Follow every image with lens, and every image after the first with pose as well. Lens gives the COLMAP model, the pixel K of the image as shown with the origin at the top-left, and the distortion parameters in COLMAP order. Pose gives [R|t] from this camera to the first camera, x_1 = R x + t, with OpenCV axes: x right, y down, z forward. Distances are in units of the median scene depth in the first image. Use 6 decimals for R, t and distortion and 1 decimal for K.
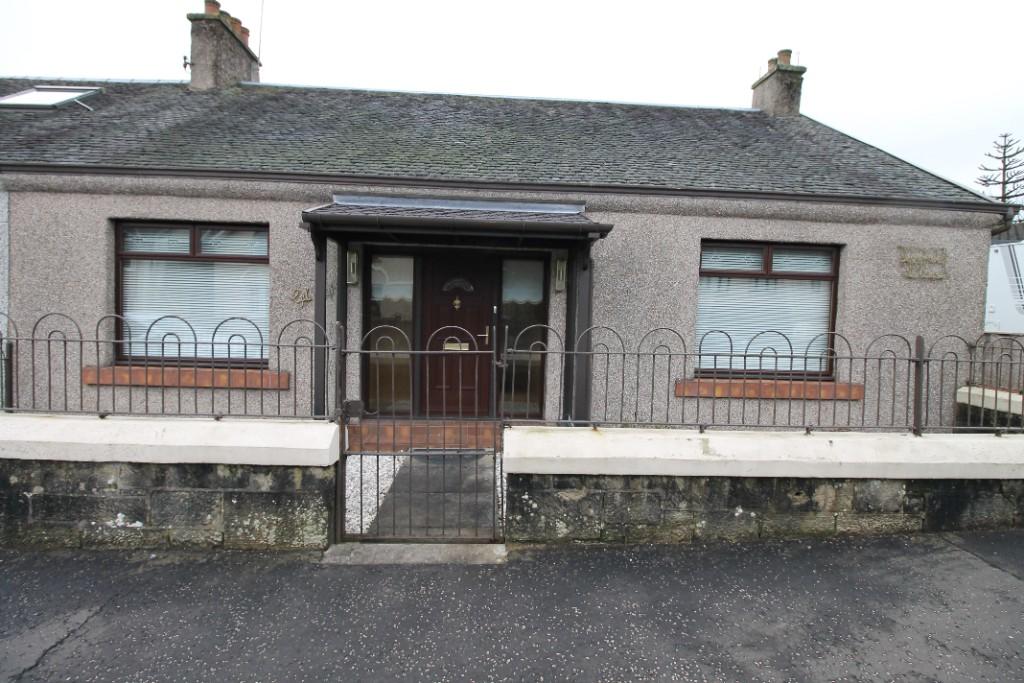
lens RADIAL K [[477.2, 0, 512.4], [0, 477.2, 341.6], [0, 0, 1]] dist [0.000924, -0.000376]
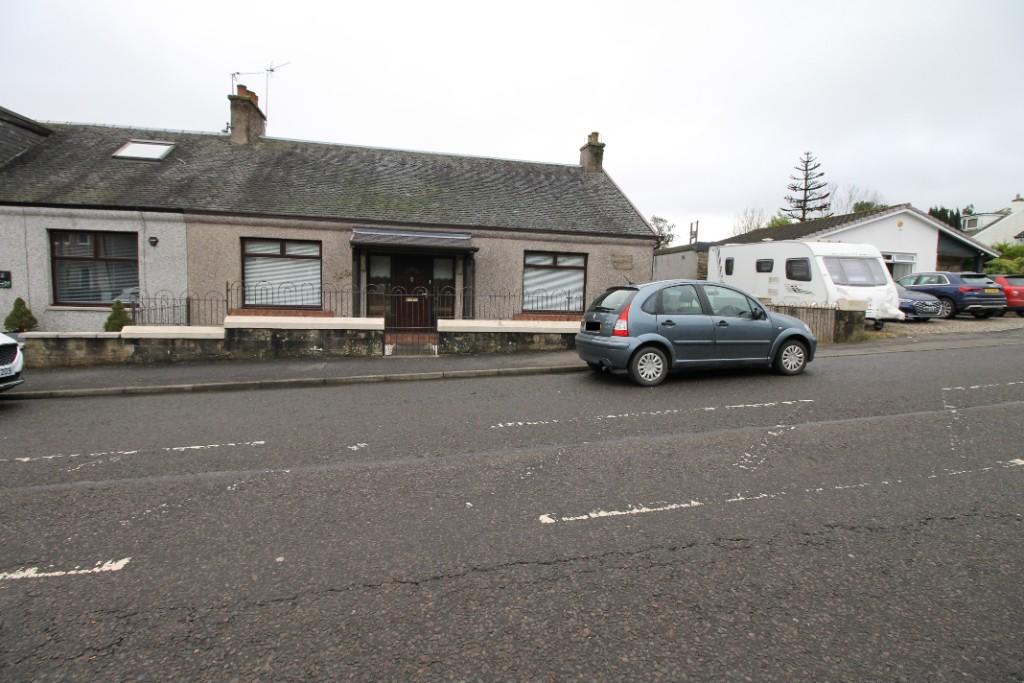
lens RADIAL K [[477.2, 0, 514.9], [0, 477.2, 335.3], [0, 0, 1]] dist [0.000924, -0.000376]
pose [[0.986010, -0.015338, 0.165981, -0.021762], [0.008719, 0.999140, 0.040530, 0.090109], [-0.166460, -0.038516, 0.985296, -1.208286]]
